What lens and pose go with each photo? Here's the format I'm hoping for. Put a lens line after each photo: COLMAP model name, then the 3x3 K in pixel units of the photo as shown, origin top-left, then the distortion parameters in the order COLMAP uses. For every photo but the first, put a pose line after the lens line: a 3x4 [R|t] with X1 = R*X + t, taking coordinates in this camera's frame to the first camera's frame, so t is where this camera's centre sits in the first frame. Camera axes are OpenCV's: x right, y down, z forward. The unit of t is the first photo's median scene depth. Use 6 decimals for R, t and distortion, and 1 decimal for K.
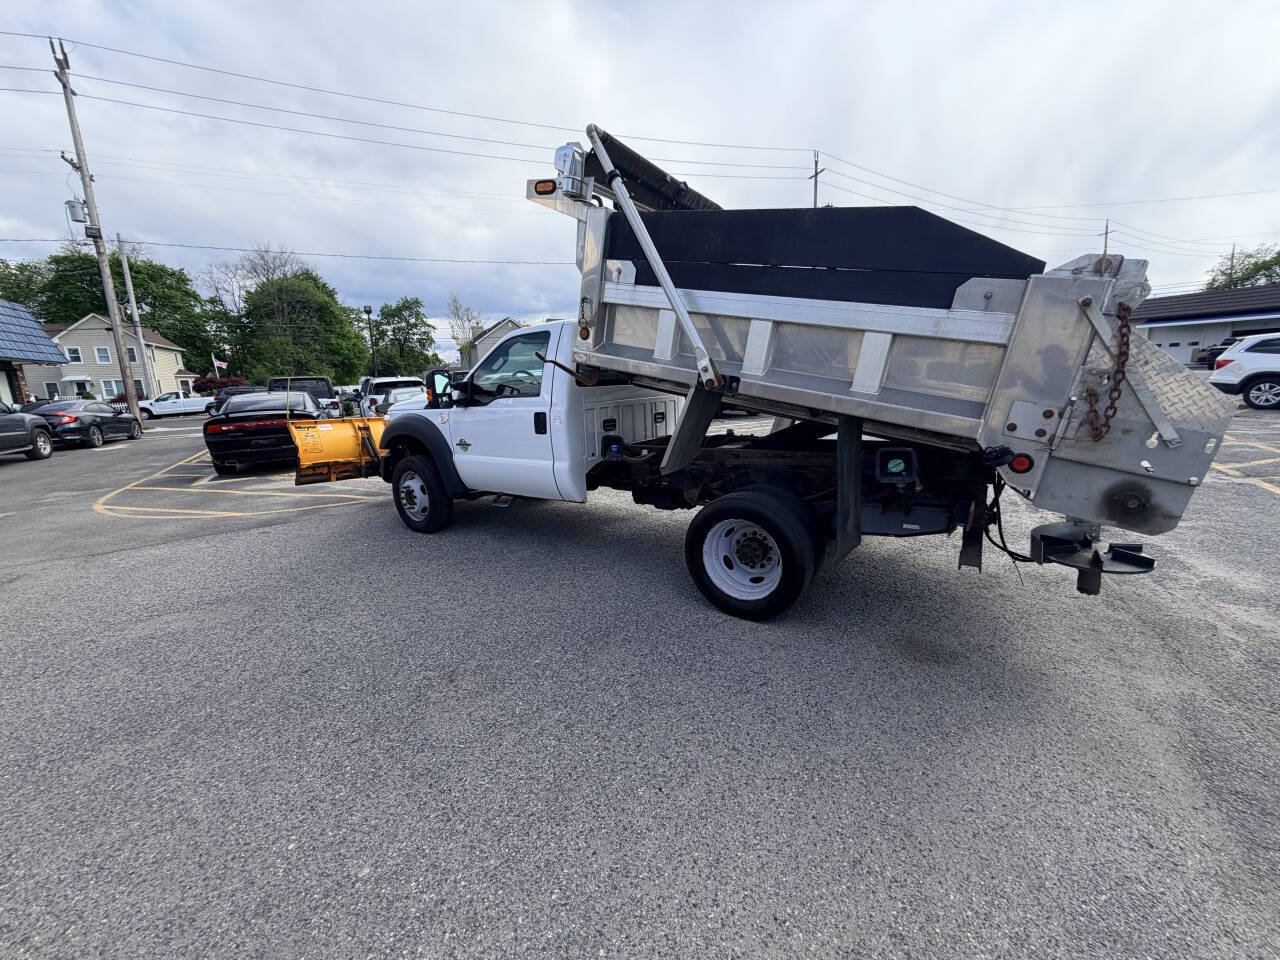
lens RADIAL K [[507.2, 0, 637.6], [0, 507.2, 478.2], [0, 0, 1]] dist [0.000032, -0.000061]
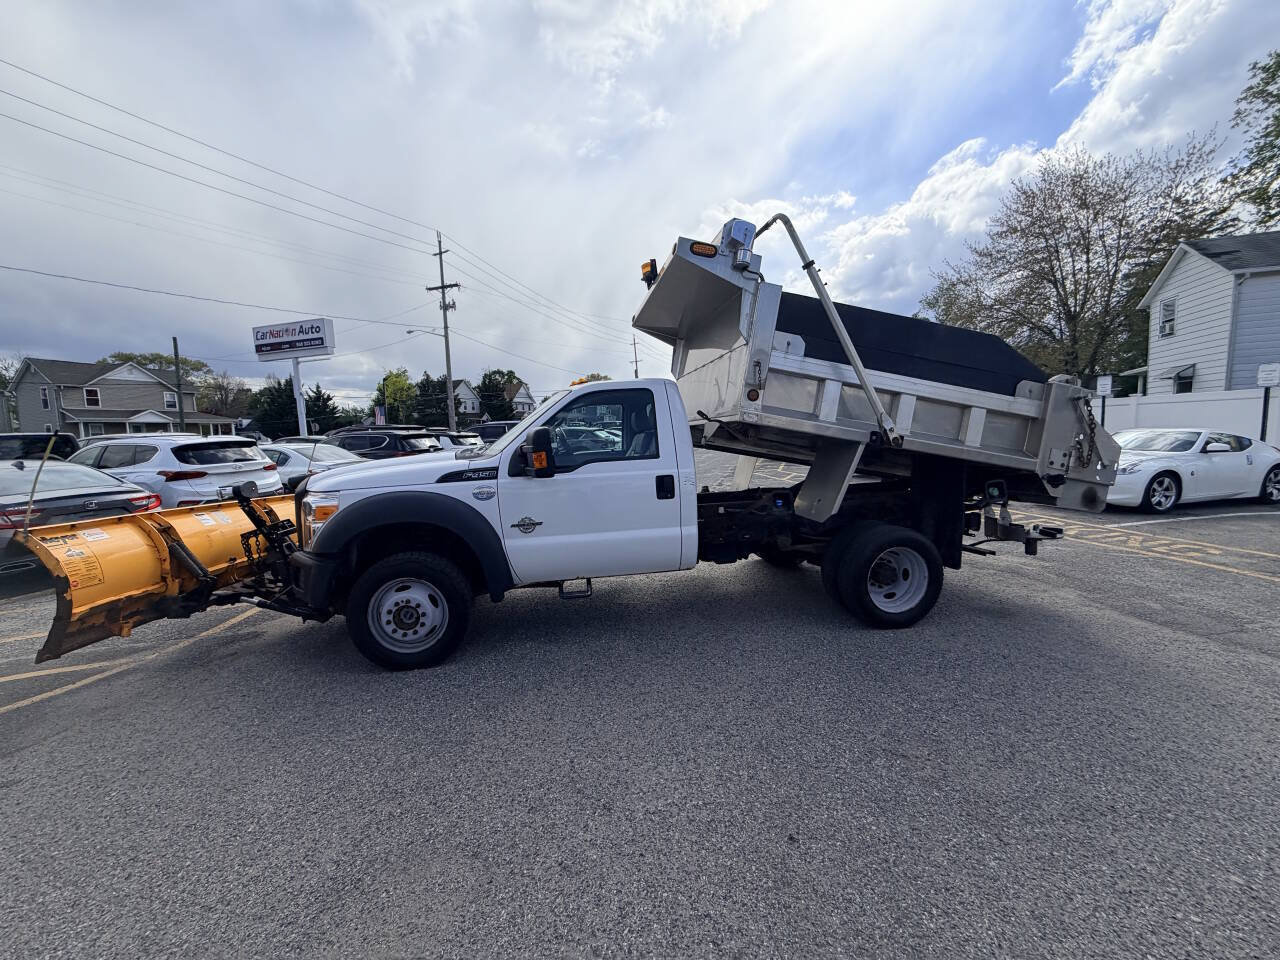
lens RADIAL K [[507.2, 0, 637.1], [0, 507.2, 480.0], [0, 0, 1]] dist [0.000032, -0.000061]
pose [[0.728900, -0.052547, 0.682601, -0.729307], [0.138997, 0.987643, -0.072395, -0.053828], [-0.670362, 0.147648, 0.727197, 0.319130]]
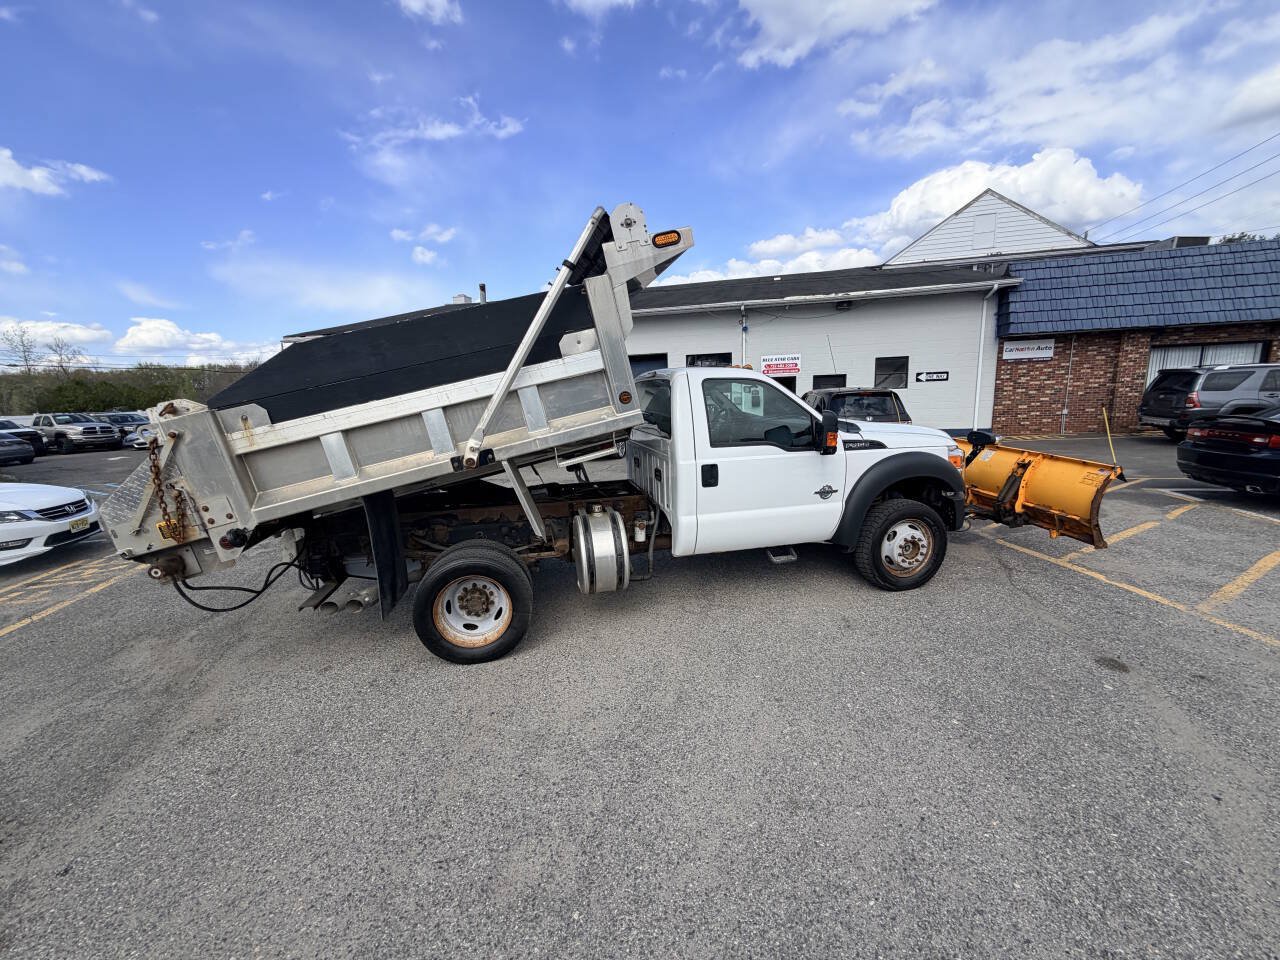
lens RADIAL K [[507.2, 0, 639.3], [0, 507.2, 481.9], [0, 0, 1]] dist [0.000032, -0.000061]
pose [[-0.683724, 0.190623, -0.704404, 0.730603], [-0.076886, 0.941089, 0.329302, -0.420893], [0.725679, 0.279311, -0.628789, 1.642305]]
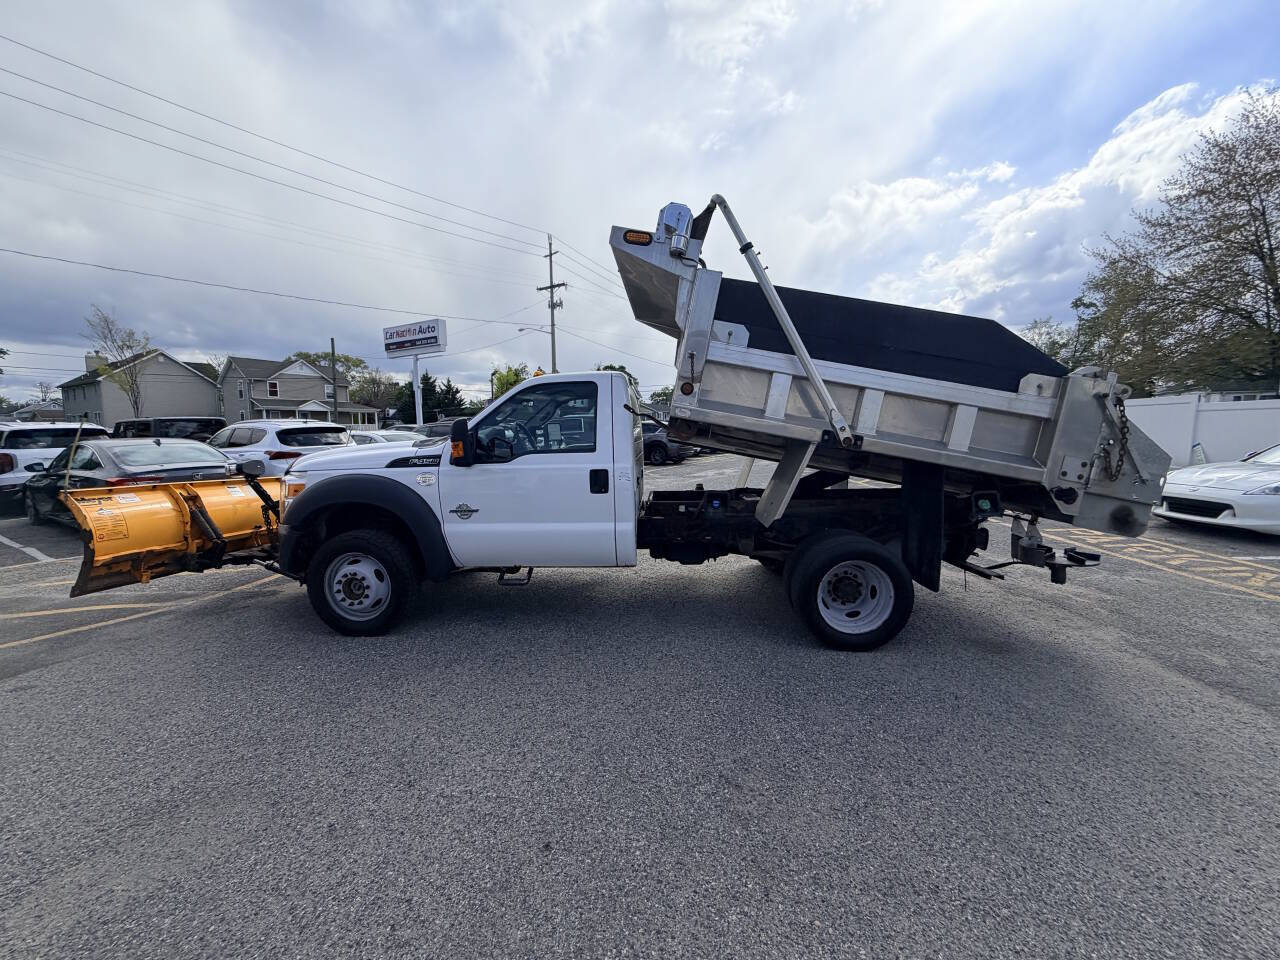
lens RADIAL K [[507.2, 0, 637.1], [0, 507.2, 478.8], [0, 0, 1]] dist [0.000032, -0.000061]
pose [[0.857965, -0.021633, 0.513252, -0.511260], [0.078269, 0.992953, -0.088985, -0.023833], [-0.507710, 0.116518, 0.853612, 0.171336]]
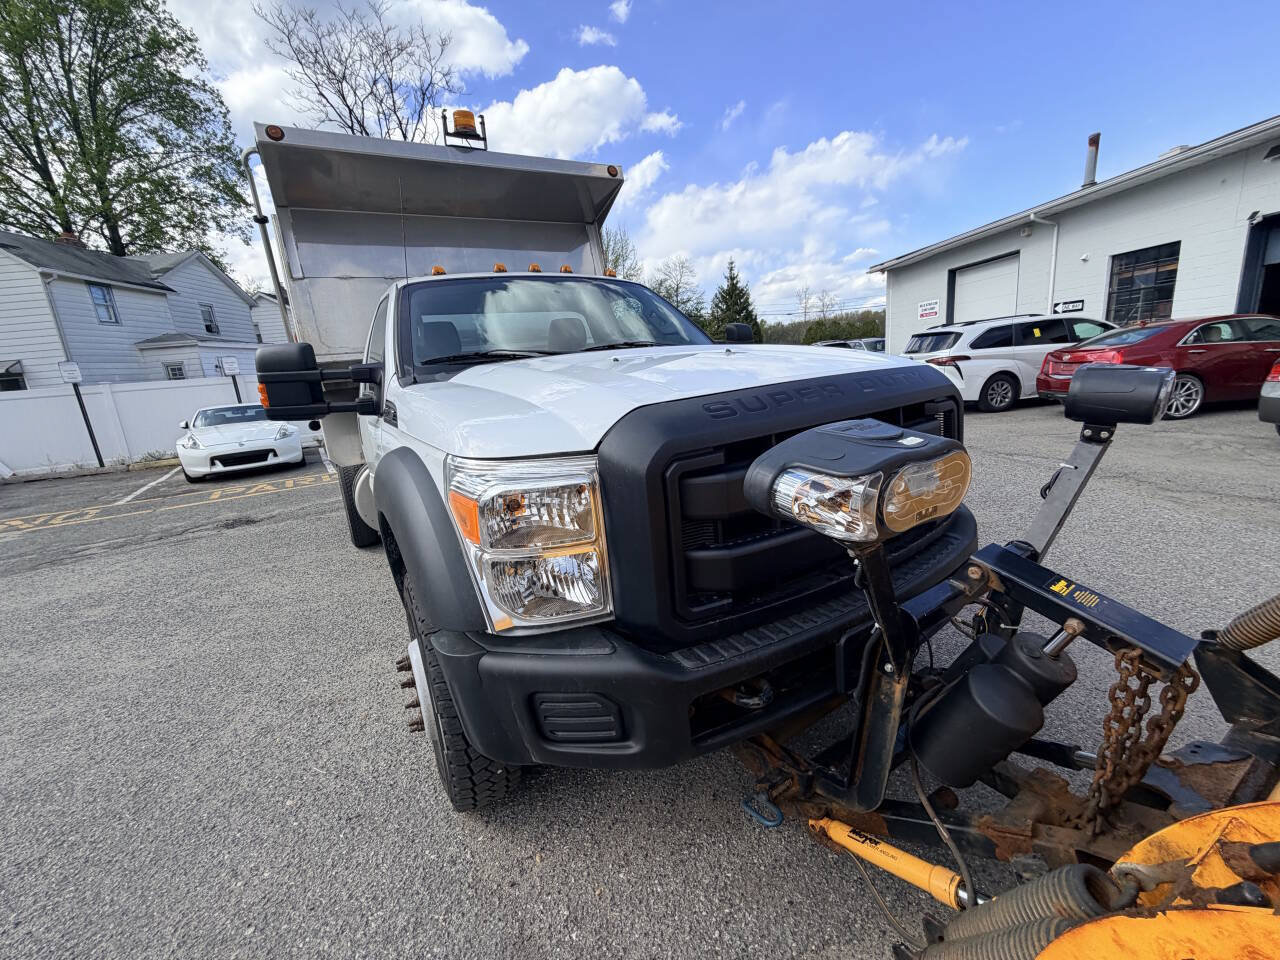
lens RADIAL K [[507.2, 0, 637.2], [0, 507.2, 483.2], [0, 0, 1]] dist [0.000032, -0.000061]
pose [[-0.900673, 0.015357, 0.434227, -0.530366], [0.195969, 0.906312, 0.374426, -0.283353], [-0.387795, 0.422330, -0.819300, 1.632074]]
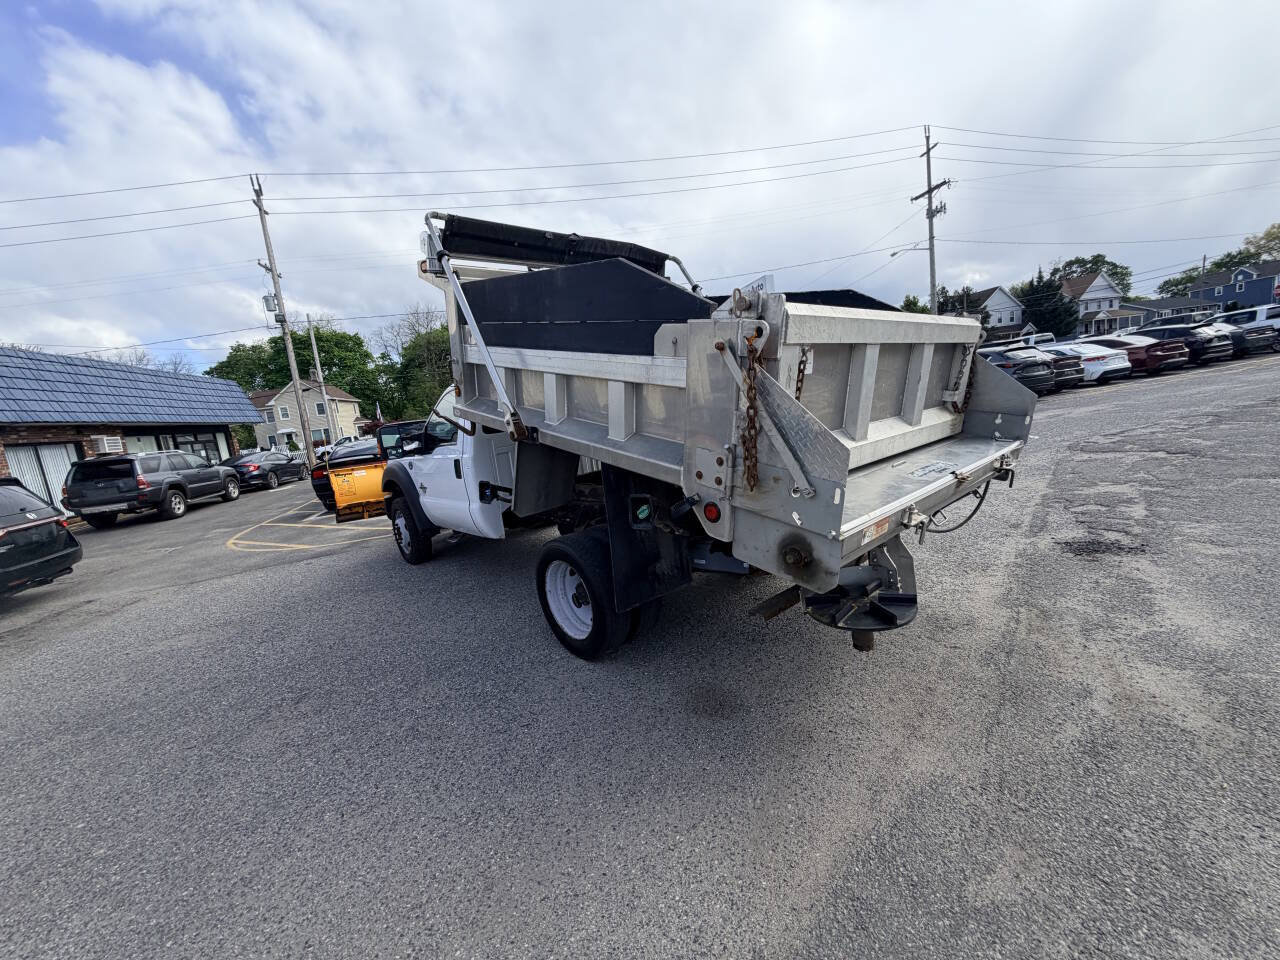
lens RADIAL K [[507.2, 0, 638.6], [0, 507.2, 478.3], [0, 0, 1]] dist [0.000032, -0.000061]
pose [[0.967182, -0.047000, -0.249699, 0.402434], [0.040290, 0.998678, -0.031917, -0.031485], [0.250869, 0.020809, 0.967797, 0.019597]]
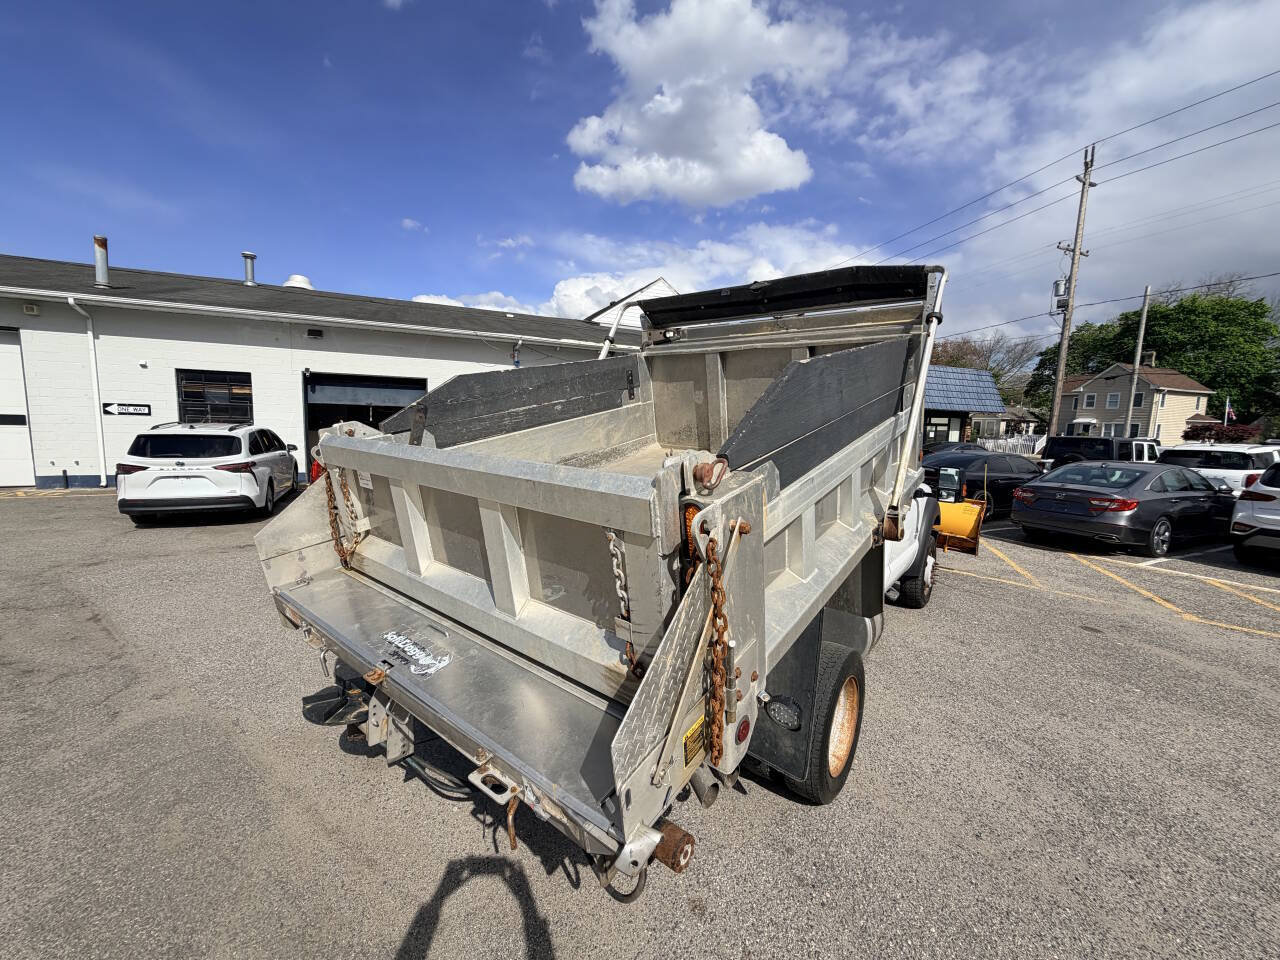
lens RADIAL K [[507.2, 0, 640.0], [0, 507.2, 477.9], [0, 0, 1]] dist [0.000032, -0.000061]
pose [[-0.073986, 0.143902, -0.986822, 0.953066], [-0.215350, 0.963882, 0.156702, -0.291330], [0.973730, 0.224106, -0.040325, 0.795374]]
